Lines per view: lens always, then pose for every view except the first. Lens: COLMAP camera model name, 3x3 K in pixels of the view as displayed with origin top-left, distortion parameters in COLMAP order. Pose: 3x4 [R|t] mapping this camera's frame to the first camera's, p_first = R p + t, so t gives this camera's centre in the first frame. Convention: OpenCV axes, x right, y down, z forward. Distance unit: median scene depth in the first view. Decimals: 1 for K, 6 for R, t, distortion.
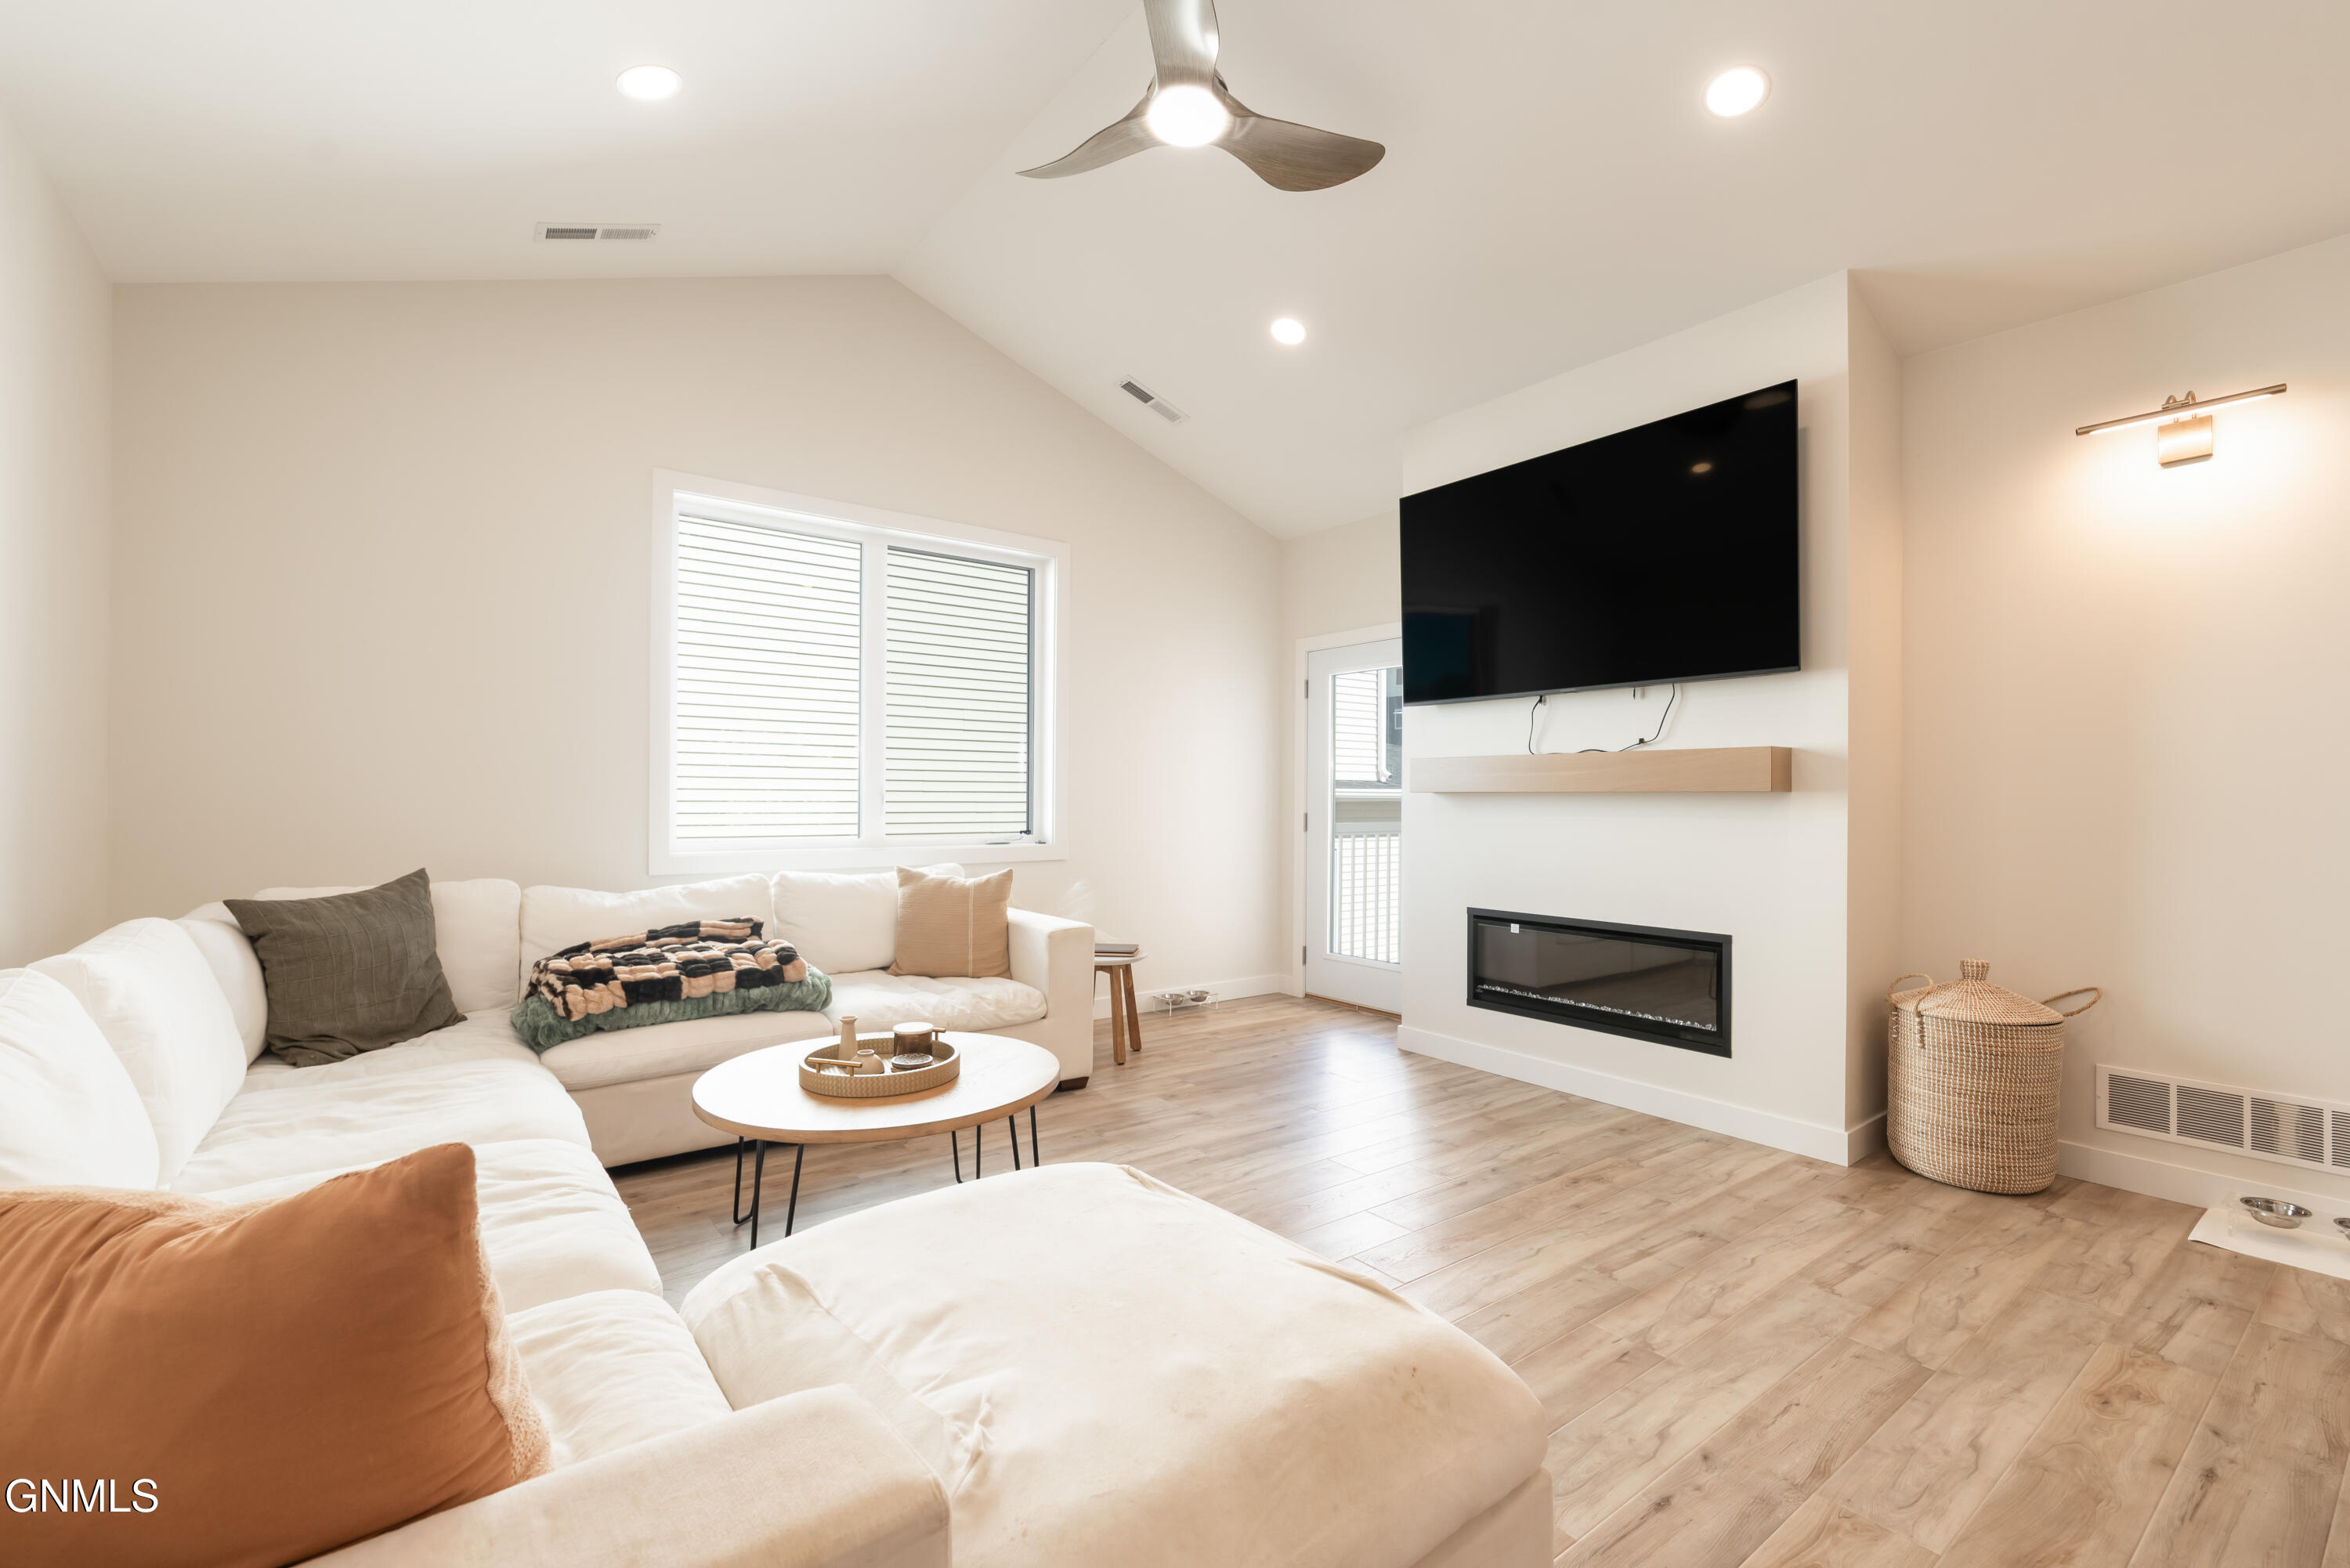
lens RADIAL K [[1004.8, 0, 1182.7], [0, 1004.8, 791.4], [0, 0, 1]] dist [-0.001942, -0.000826]
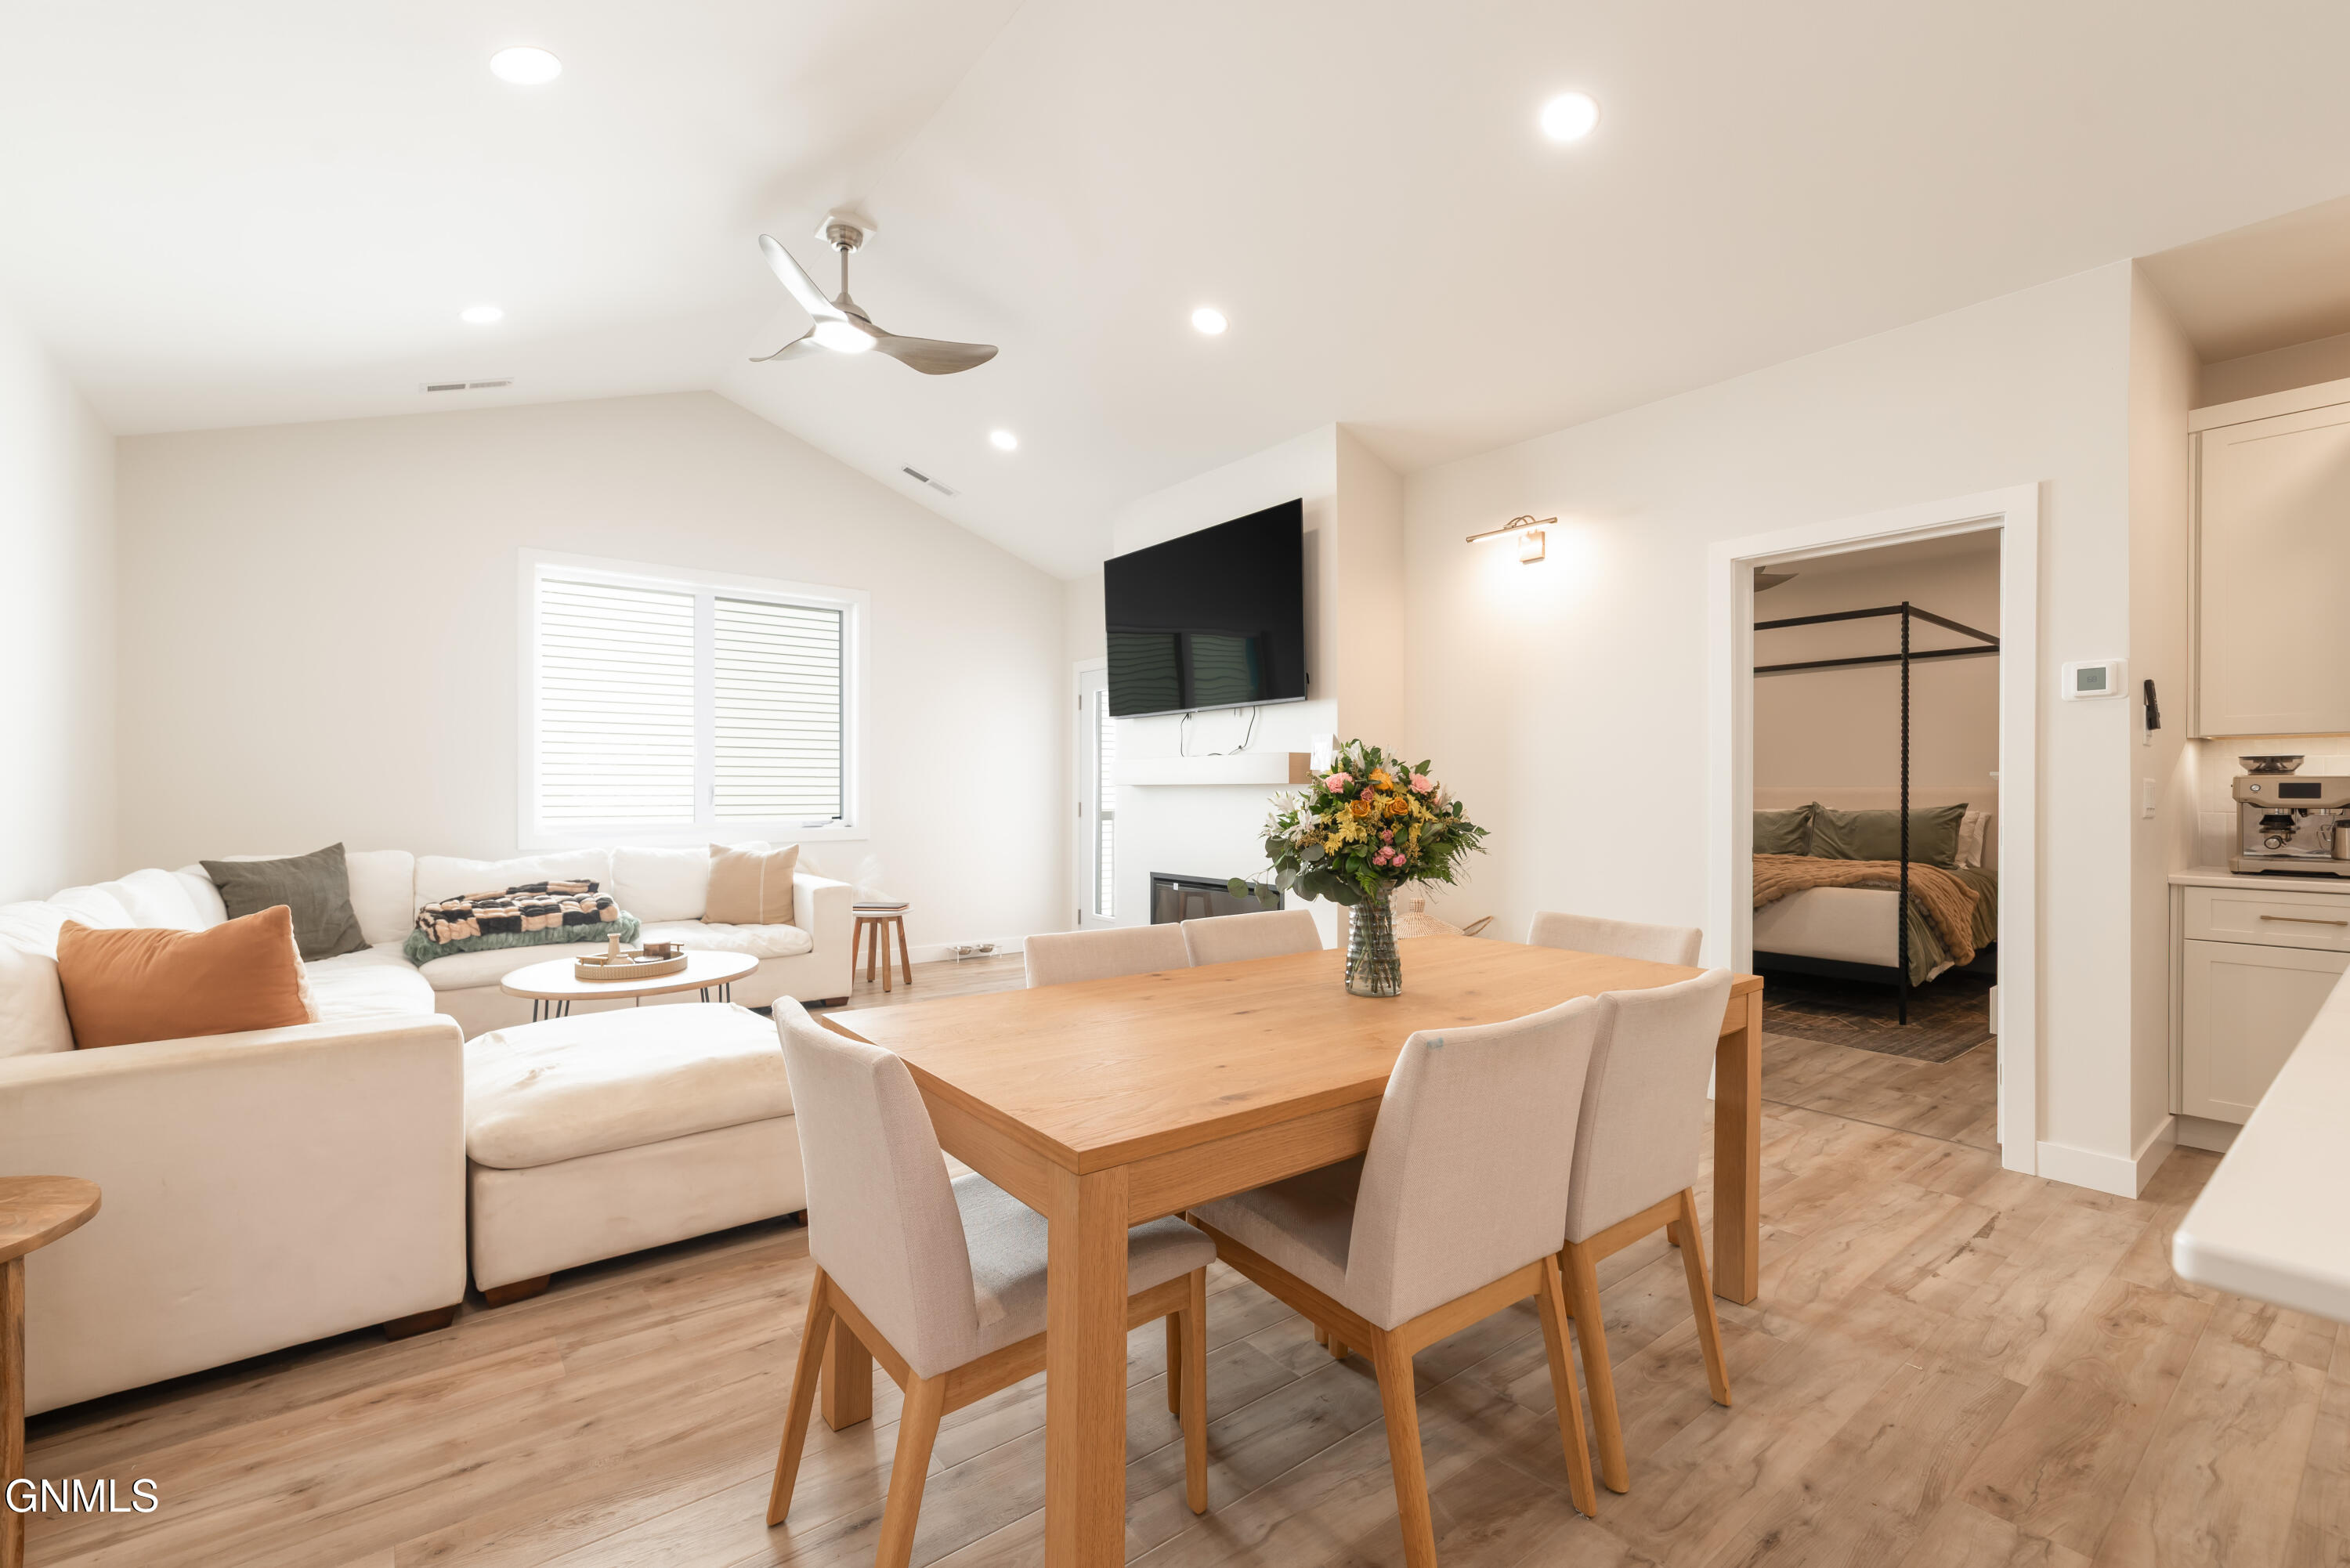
lens RADIAL K [[1004.8, 0, 1183.1], [0, 1004.8, 791.1], [0, 0, 1]] dist [-0.001942, -0.000826]
pose [[0.999866, -0.004784, 0.015626, 0.413048], [0.004685, 0.999969, 0.006377, 0.000387], [-0.015656, -0.006303, 0.999858, -0.438235]]
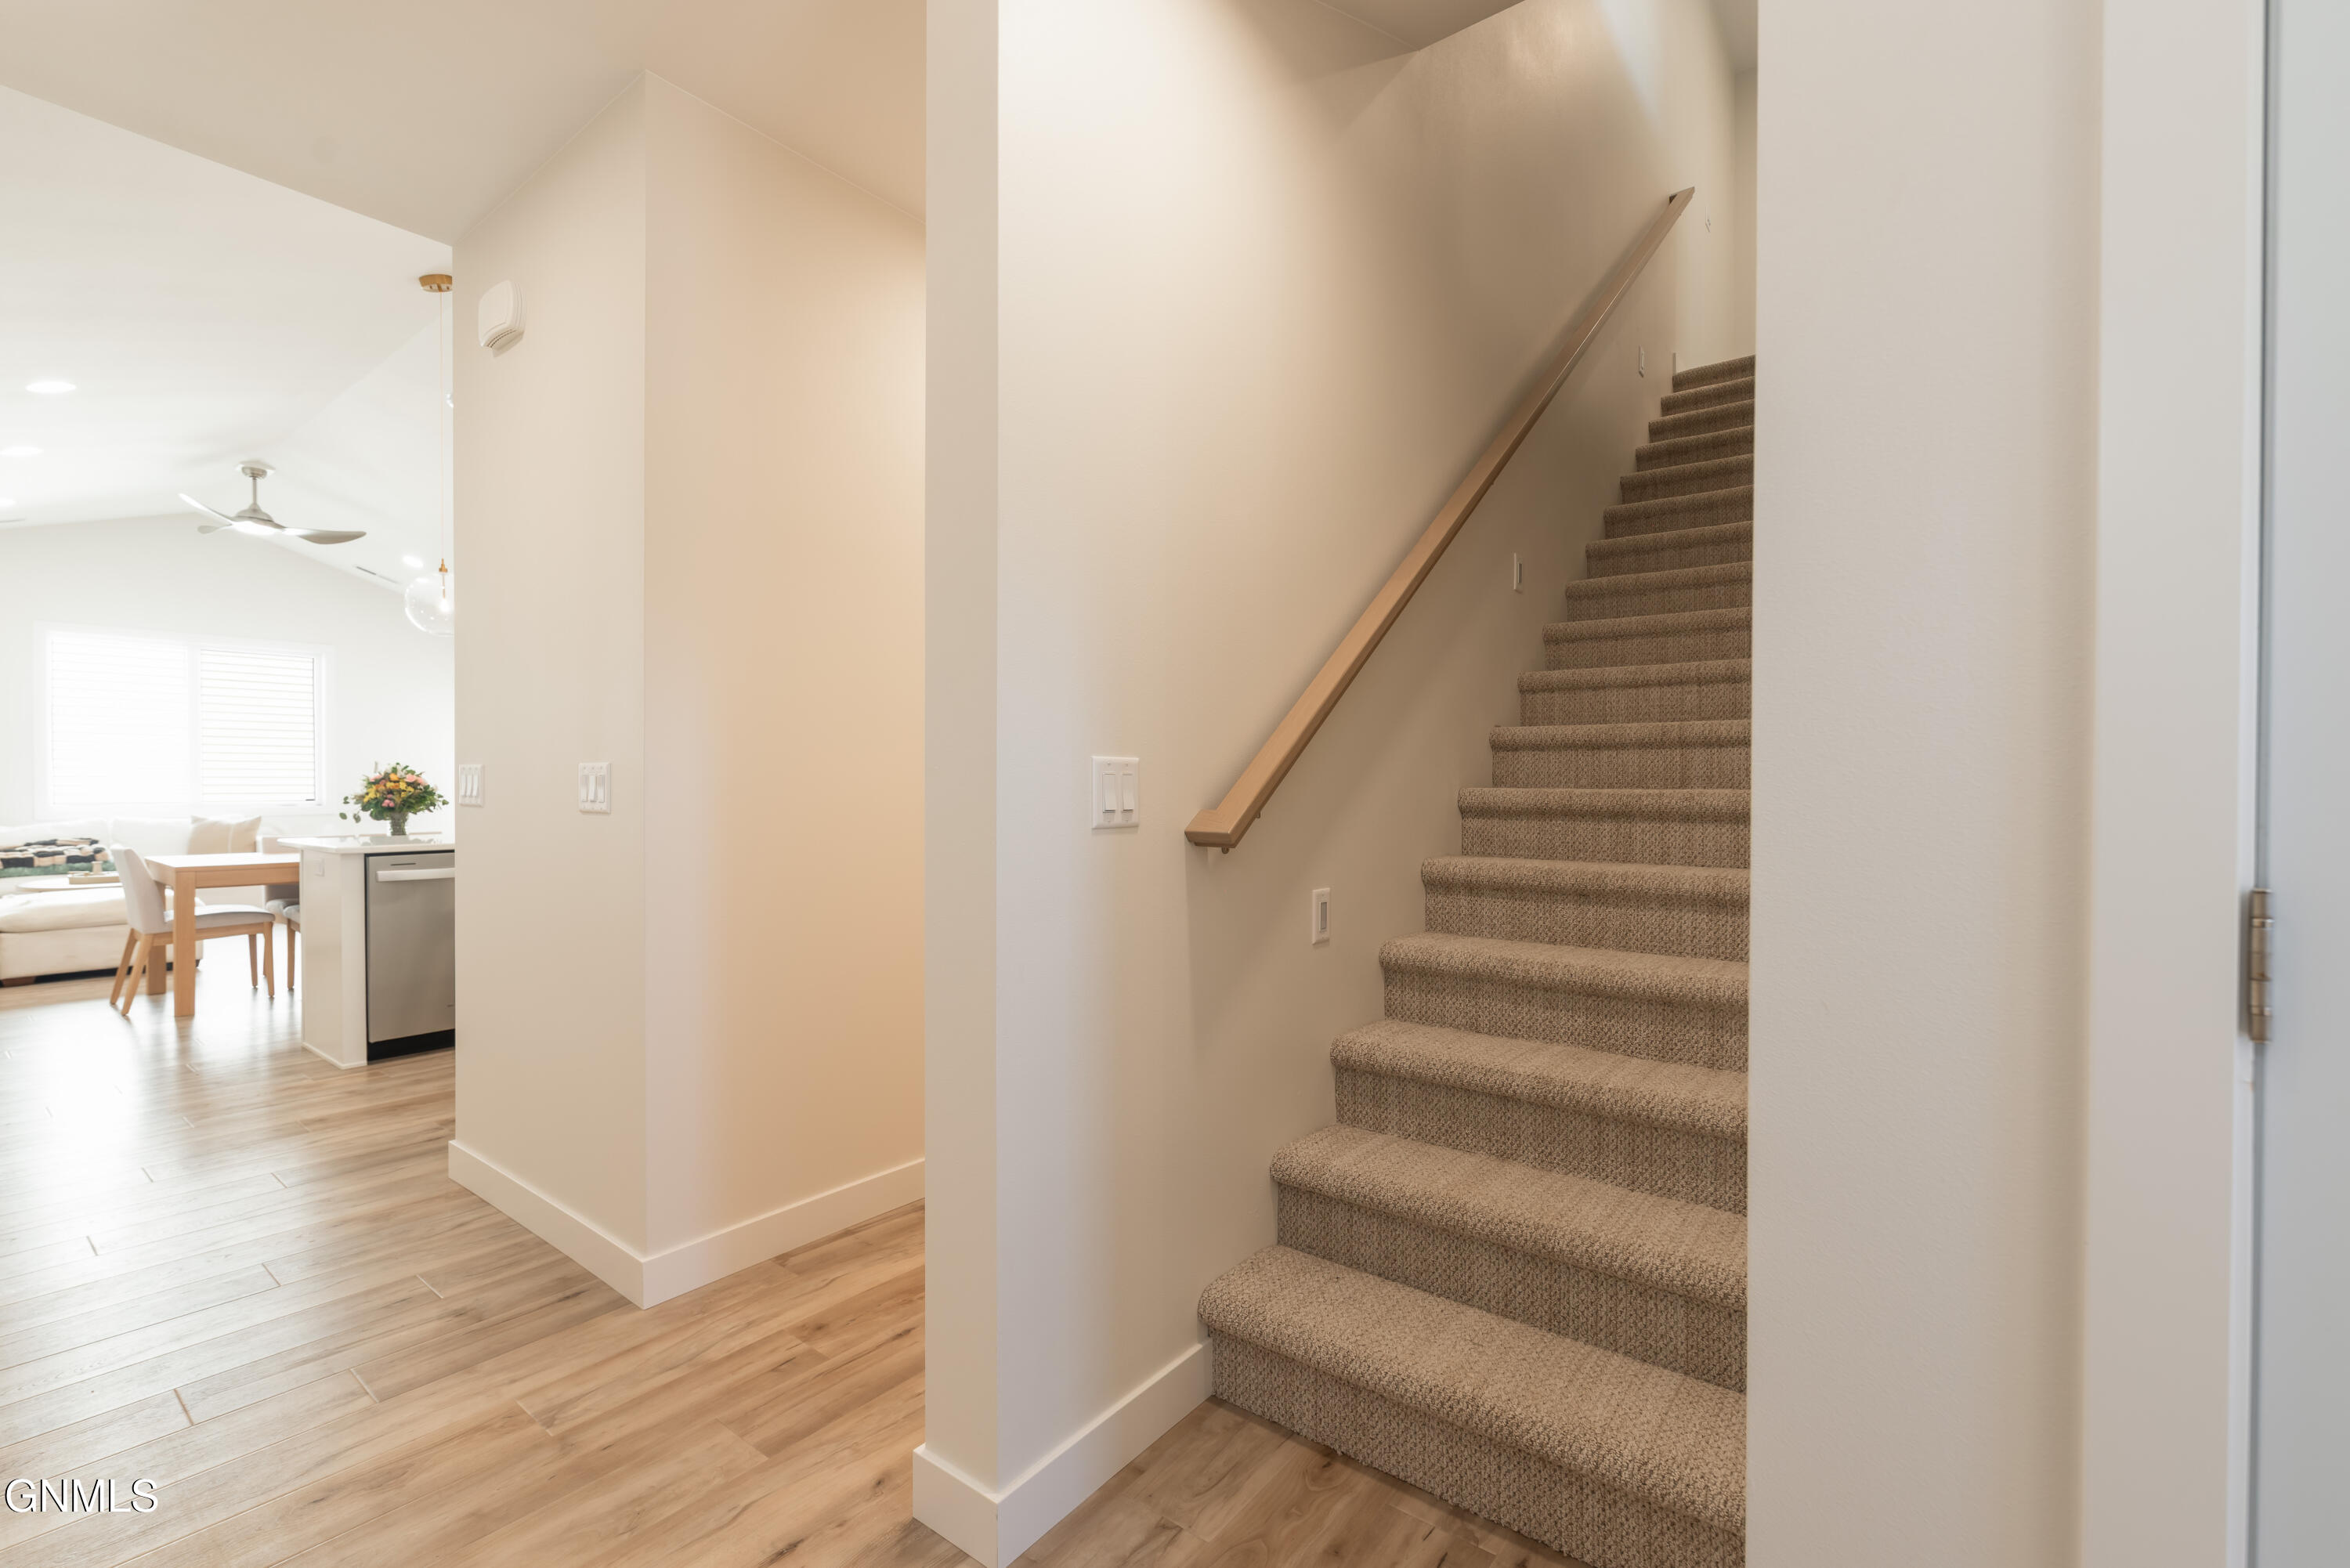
lens RADIAL K [[1004.8, 0, 1196.4], [0, 1004.8, 790.5], [0, 0, 1]] dist [-0.001942, -0.000826]
pose [[0.962682, -0.007524, 0.270530, 1.453860], [0.003121, 0.999856, 0.016700, -0.003926], [-0.270617, -0.015232, 0.962567, -1.947910]]
